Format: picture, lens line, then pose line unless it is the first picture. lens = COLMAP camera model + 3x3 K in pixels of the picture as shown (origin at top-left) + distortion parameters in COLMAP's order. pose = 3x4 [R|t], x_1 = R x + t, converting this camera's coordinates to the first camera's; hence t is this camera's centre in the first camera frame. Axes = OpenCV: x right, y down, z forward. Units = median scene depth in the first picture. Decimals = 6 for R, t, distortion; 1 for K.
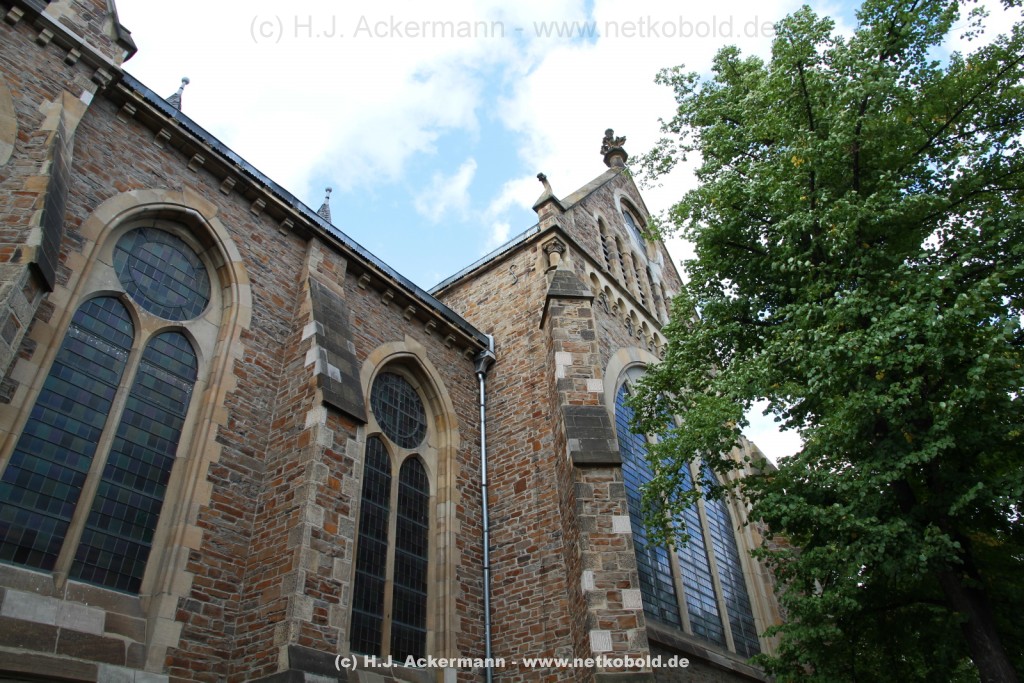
lens RADIAL K [[712.2, 0, 512.0], [0, 712.2, 341.5], [0, 0, 1]] dist [-0.115996, 0.088366]
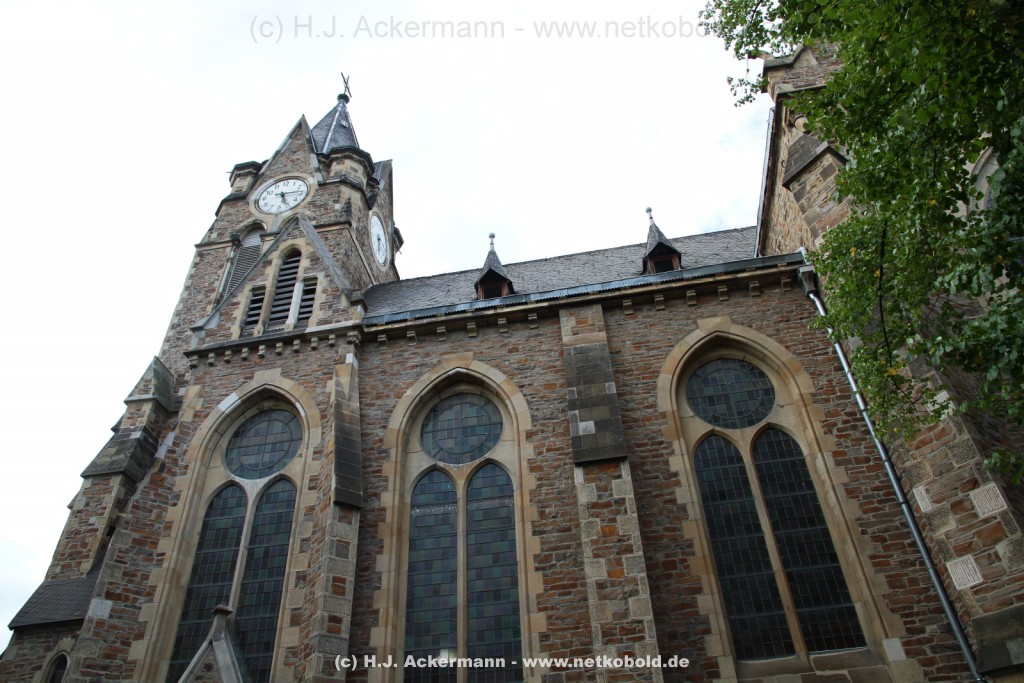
lens RADIAL K [[712.2, 0, 512.0], [0, 712.2, 341.5], [0, 0, 1]] dist [-0.115996, 0.088366]
pose [[0.472724, -0.542172, -0.694681, 0.519349], [0.561282, 0.792981, -0.236945, 0.134693], [0.679334, -0.277902, 0.679173, 0.243392]]
